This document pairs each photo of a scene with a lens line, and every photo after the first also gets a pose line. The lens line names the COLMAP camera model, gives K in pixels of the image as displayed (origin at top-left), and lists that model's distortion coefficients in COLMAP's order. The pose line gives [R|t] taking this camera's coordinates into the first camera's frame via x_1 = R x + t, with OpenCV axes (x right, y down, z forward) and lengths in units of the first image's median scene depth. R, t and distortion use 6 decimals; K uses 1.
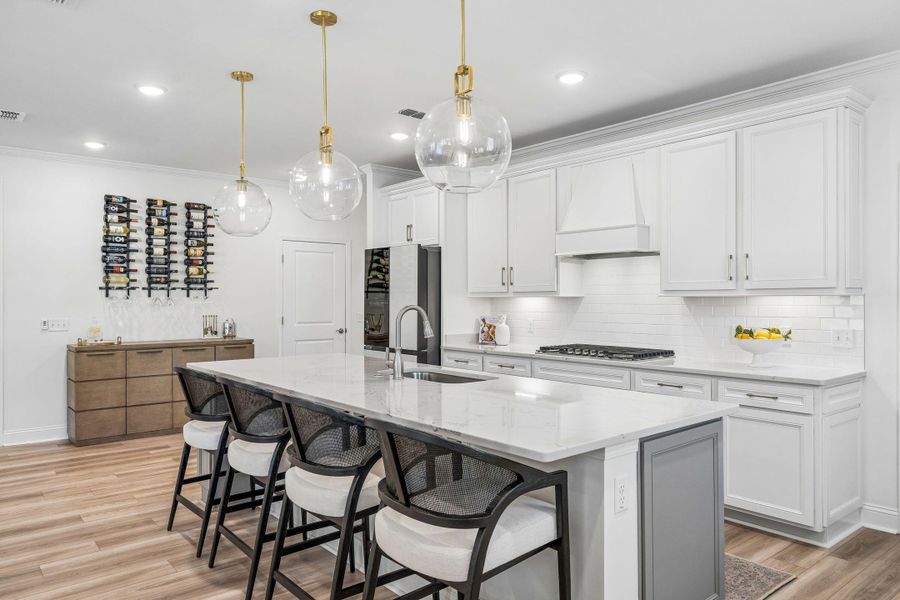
lens RADIAL K [[613.3, 0, 441.7], [0, 613.3, 291.2], [0, 0, 1]] dist [0.006382, -0.003406]
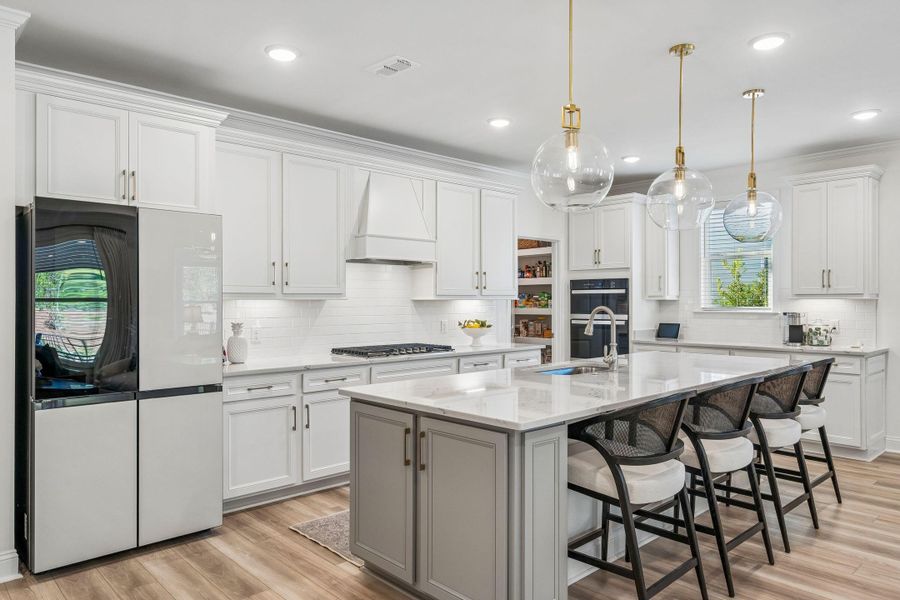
lens RADIAL K [[613.3, 0, 447.1], [0, 613.3, 300.4], [0, 0, 1]] dist [0.006382, -0.003406]
pose [[-0.073554, 0.002122, 0.997289, -0.619801], [-0.012184, 0.999921, -0.003026, 0.008904], [-0.997217, -0.012374, -0.073523, 0.728885]]
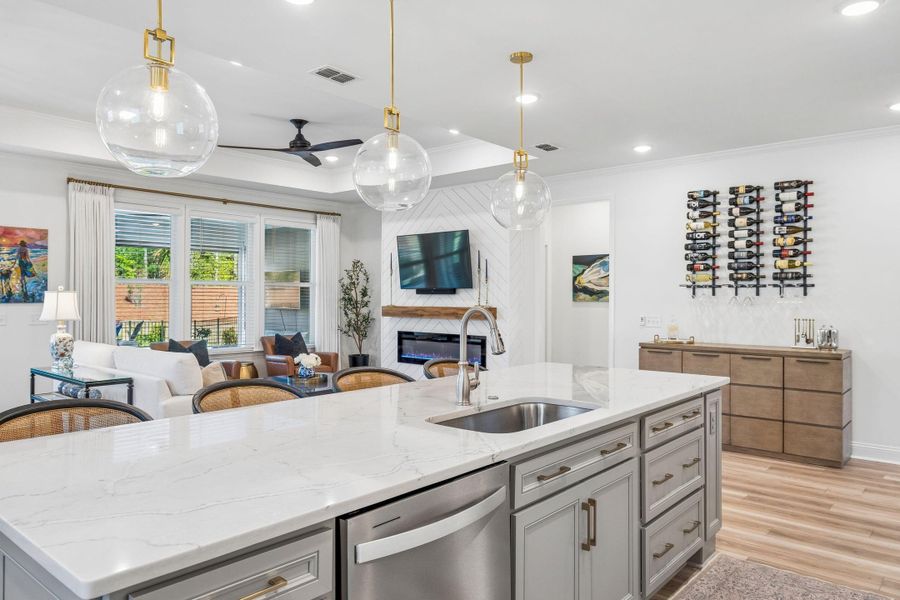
lens RADIAL K [[613.3, 0, 451.6], [0, 613.3, 300.1], [0, 0, 1]] dist [0.006382, -0.003406]
pose [[0.179581, 0.008688, -0.983705, 0.351426], [0.007715, 0.999918, 0.010239, 0.003795], [0.983713, -0.009428, 0.179500, 0.444536]]
